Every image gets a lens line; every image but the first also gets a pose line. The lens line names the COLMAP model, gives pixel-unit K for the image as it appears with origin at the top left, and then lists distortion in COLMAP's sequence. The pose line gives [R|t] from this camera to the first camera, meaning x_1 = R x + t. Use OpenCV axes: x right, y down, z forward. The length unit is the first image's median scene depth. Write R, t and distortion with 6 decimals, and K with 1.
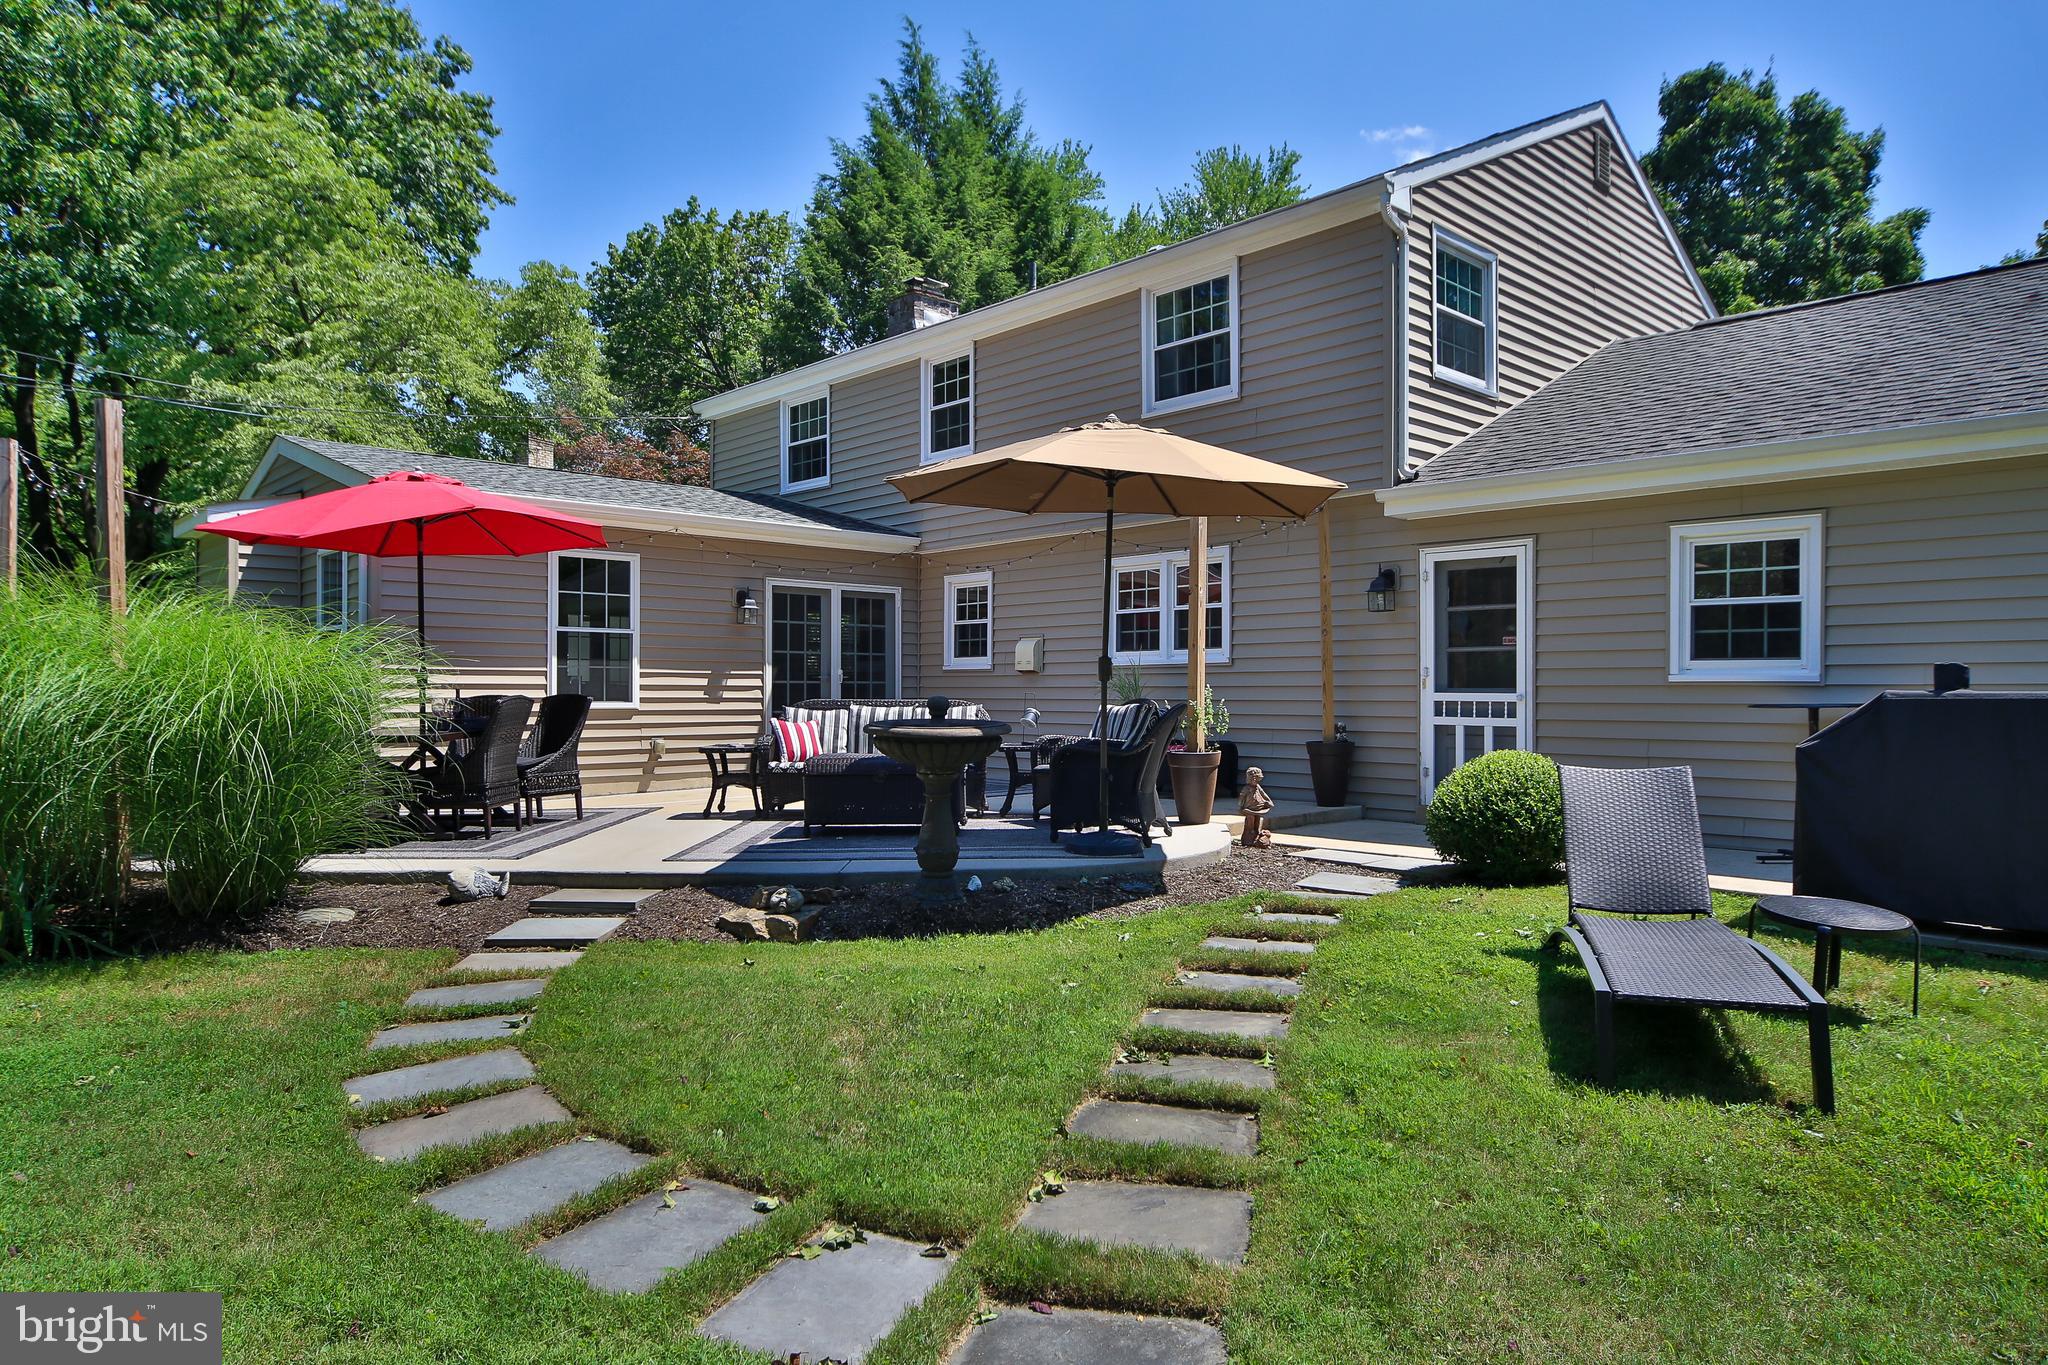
lens RADIAL K [[1245.5, 0, 1027.6], [0, 1245.5, 675.7], [0, 0, 1]] dist [-0.000855, 0.000849]
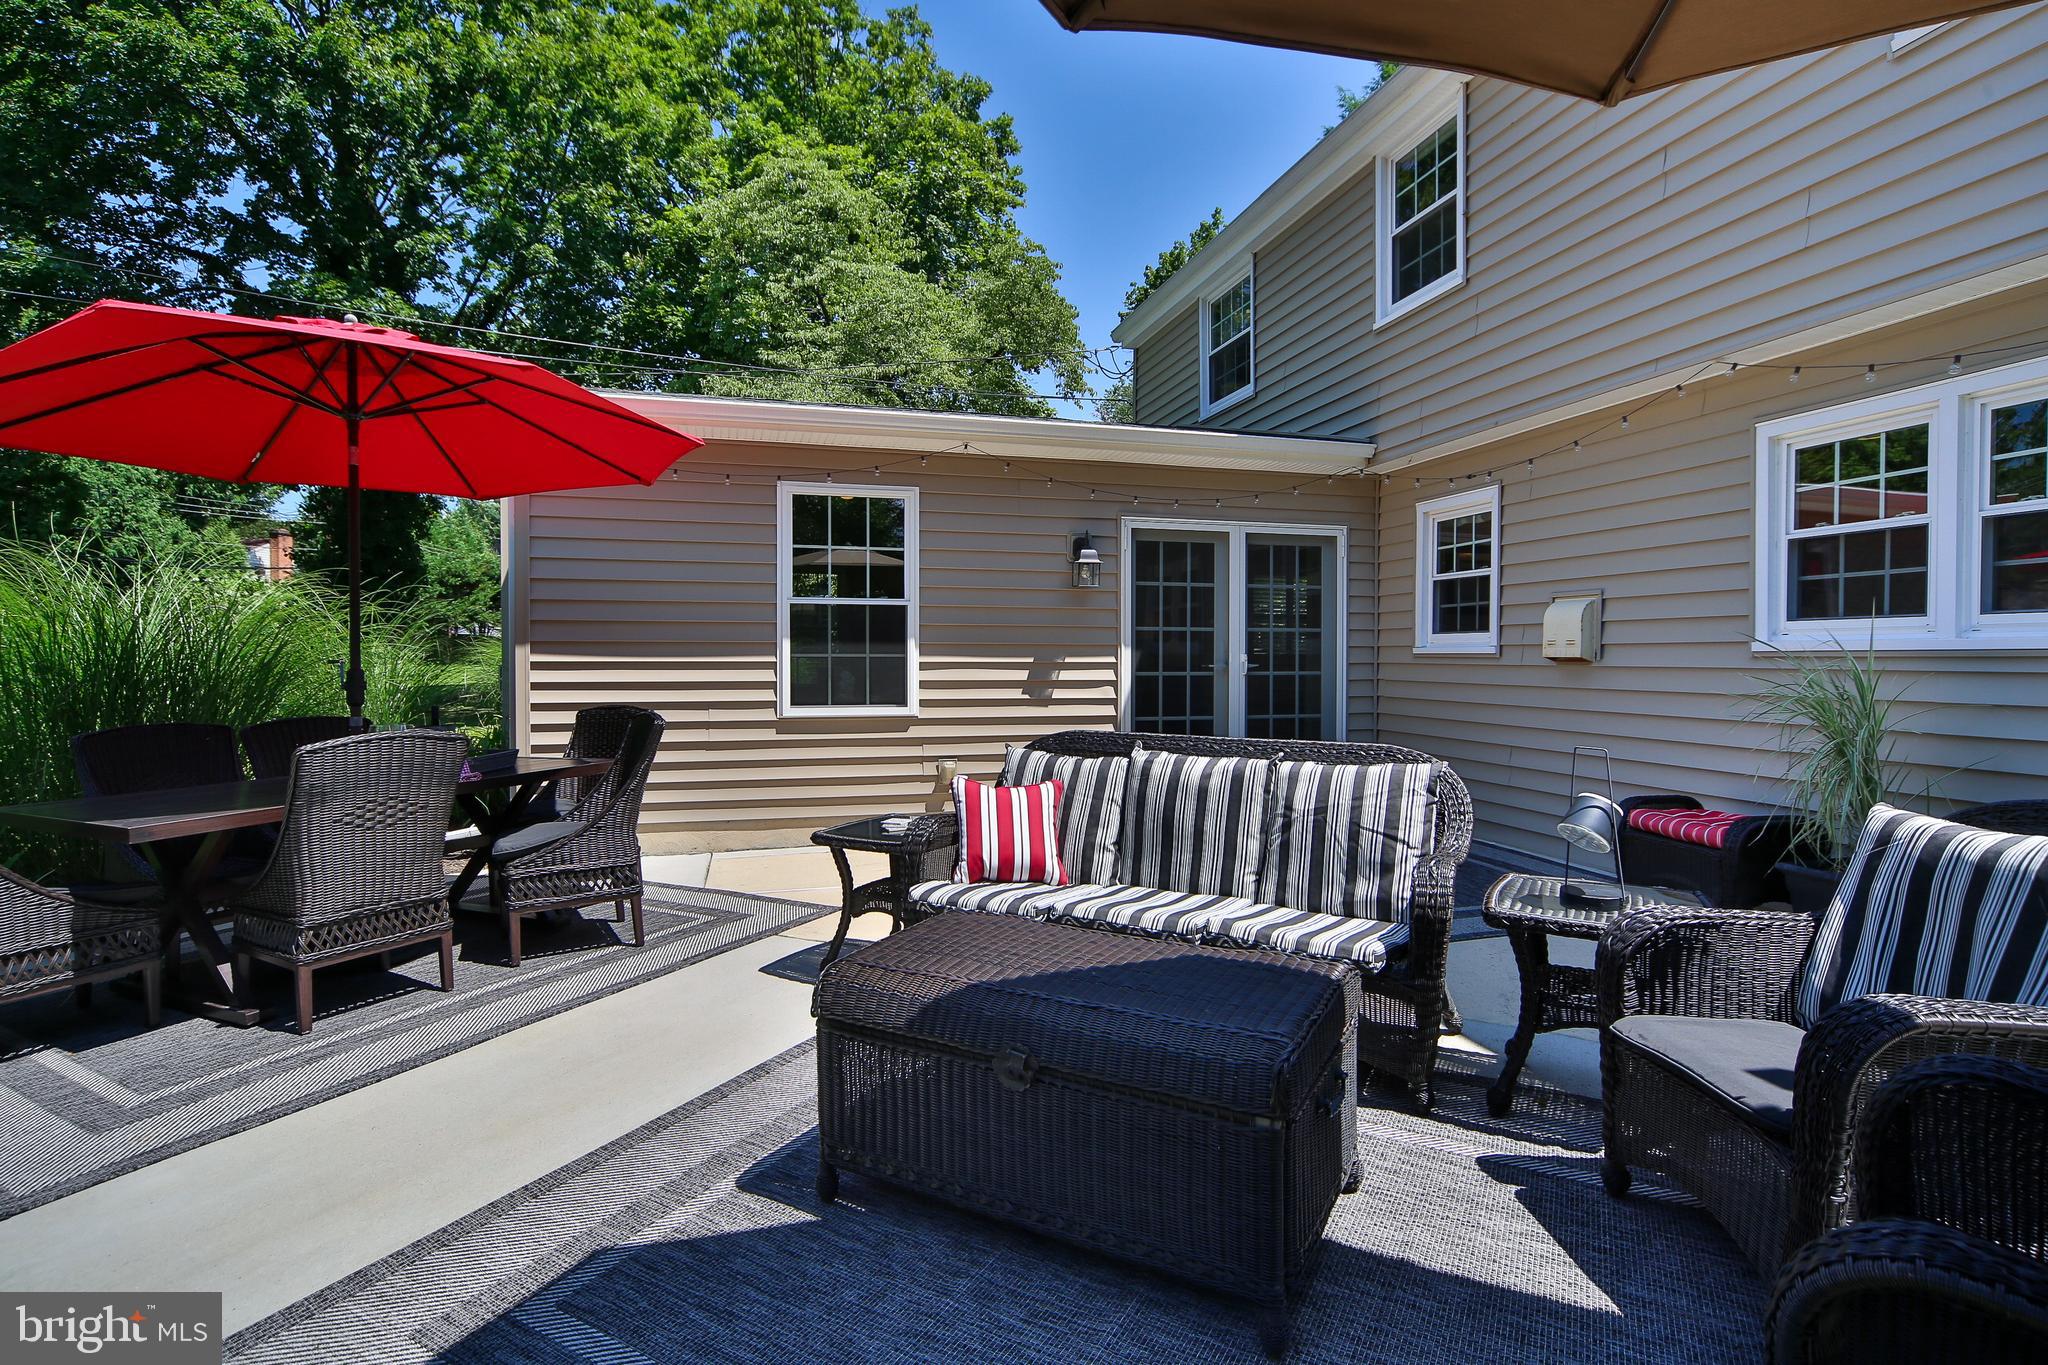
lens RADIAL K [[1010.0, 0, 1033.5], [0, 1010.0, 657.6], [0, 0, 1]] dist [0.002769, 0.000081]
pose [[0.887409, 0.001595, -0.460980, -0.003744], [0.004955, 0.999903, 0.012997, -0.010847], [0.460956, -0.013818, 0.887316, 0.491714]]
